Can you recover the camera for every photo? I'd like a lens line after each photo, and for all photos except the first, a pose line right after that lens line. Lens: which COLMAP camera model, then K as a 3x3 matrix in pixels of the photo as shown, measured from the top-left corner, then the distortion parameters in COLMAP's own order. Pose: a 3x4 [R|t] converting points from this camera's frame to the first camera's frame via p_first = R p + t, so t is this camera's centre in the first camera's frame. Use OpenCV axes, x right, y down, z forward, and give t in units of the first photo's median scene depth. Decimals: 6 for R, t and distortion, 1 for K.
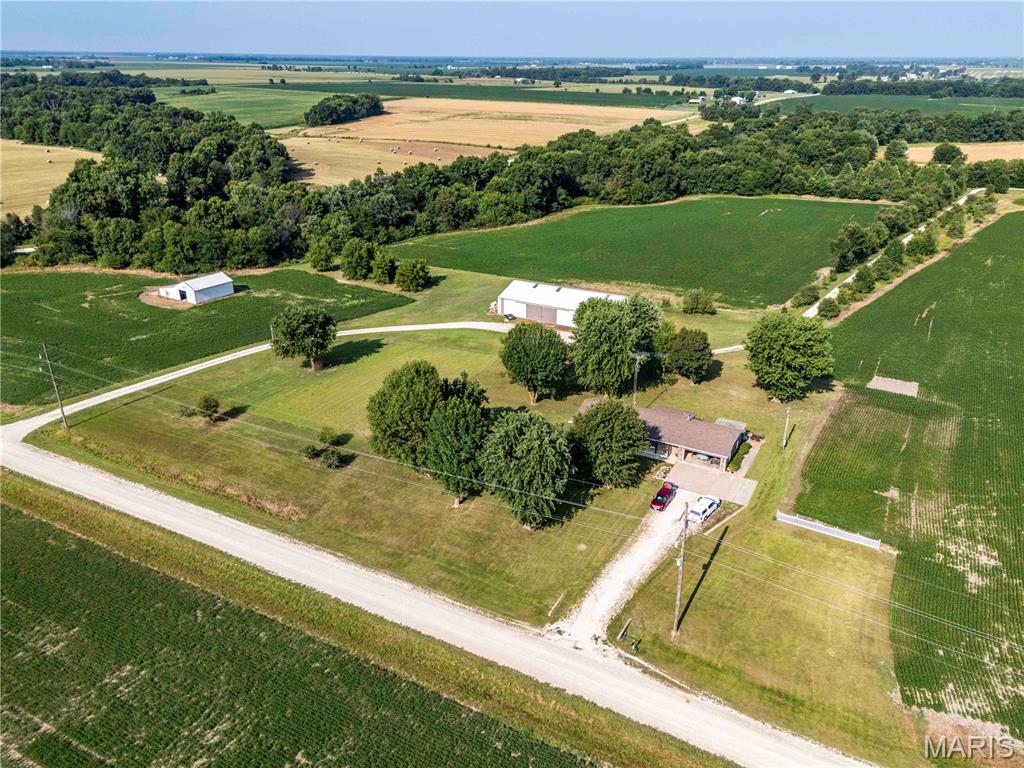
lens RADIAL K [[753.4, 0, 516.4], [0, 753.4, 386.2], [0, 0, 1]] dist [0.066616, -0.058582]
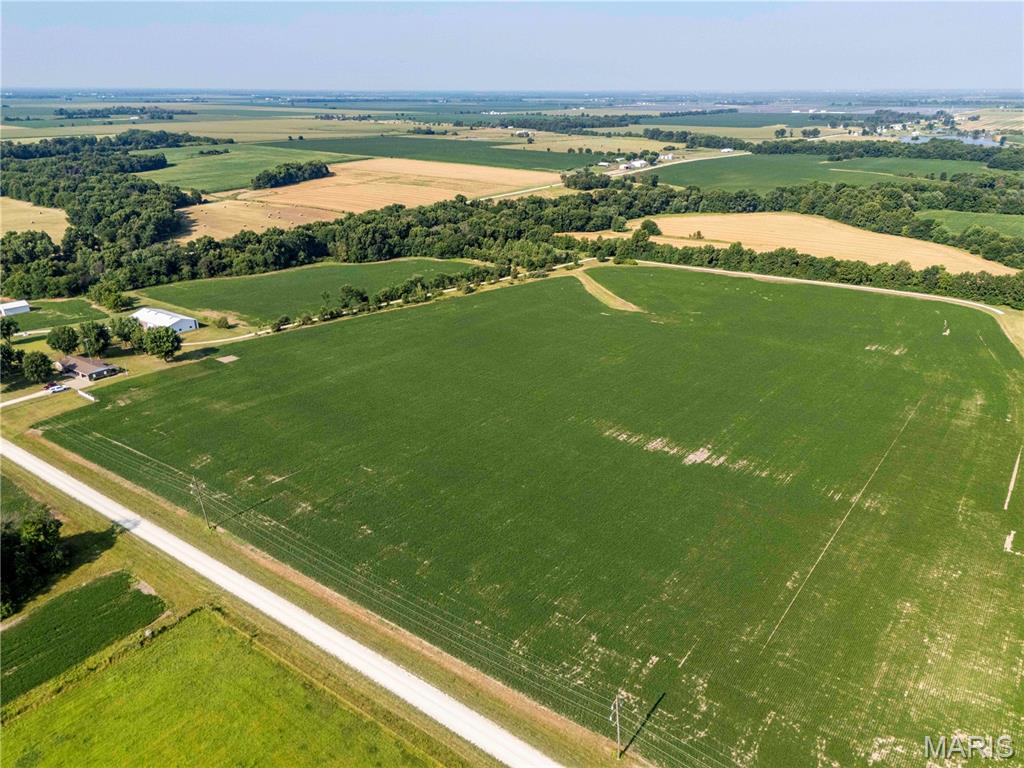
lens RADIAL K [[753.4, 0, 516.4], [0, 753.4, 386.2], [0, 0, 1]] dist [0.066616, -0.058582]
pose [[0.992810, 0.040303, -0.112714, 0.669179], [-0.044238, 0.998488, -0.032625, 0.048702], [0.111229, 0.037376, 0.993092, -0.493273]]
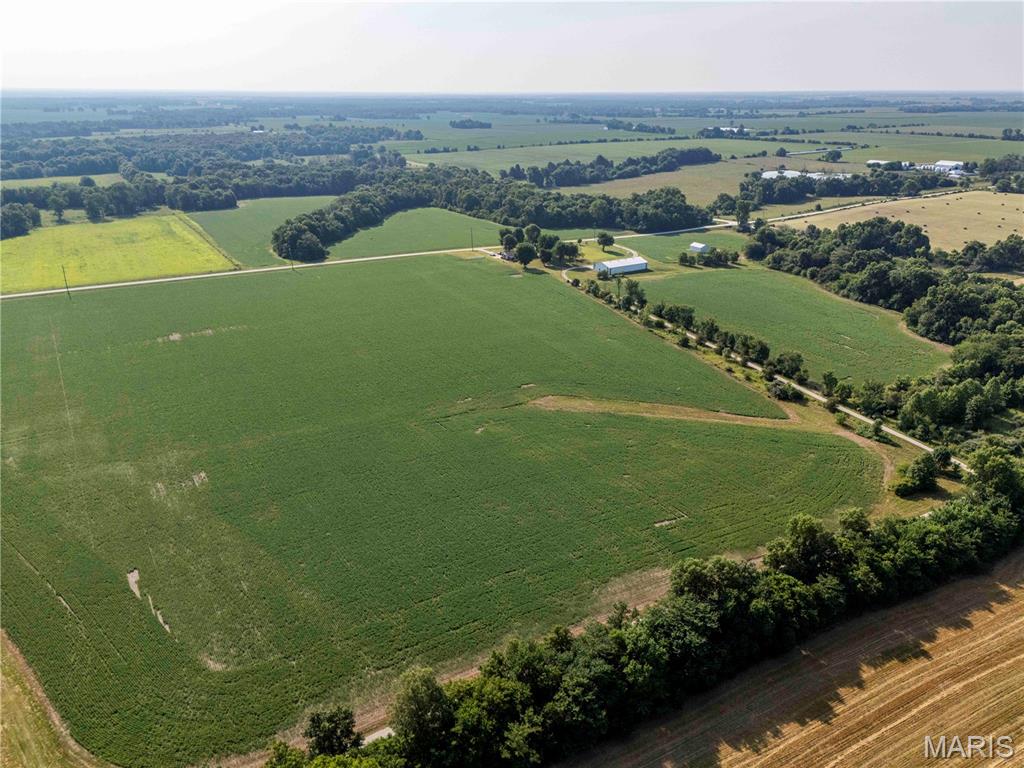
lens RADIAL K [[753.4, 0, 516.4], [0, 753.4, 386.2], [0, 0, 1]] dist [0.066616, -0.058582]
pose [[-0.481620, 0.315247, -0.817717, 1.387634], [-0.353779, 0.783722, 0.510510, -0.542704], [0.801800, 0.535163, -0.265928, 0.878974]]
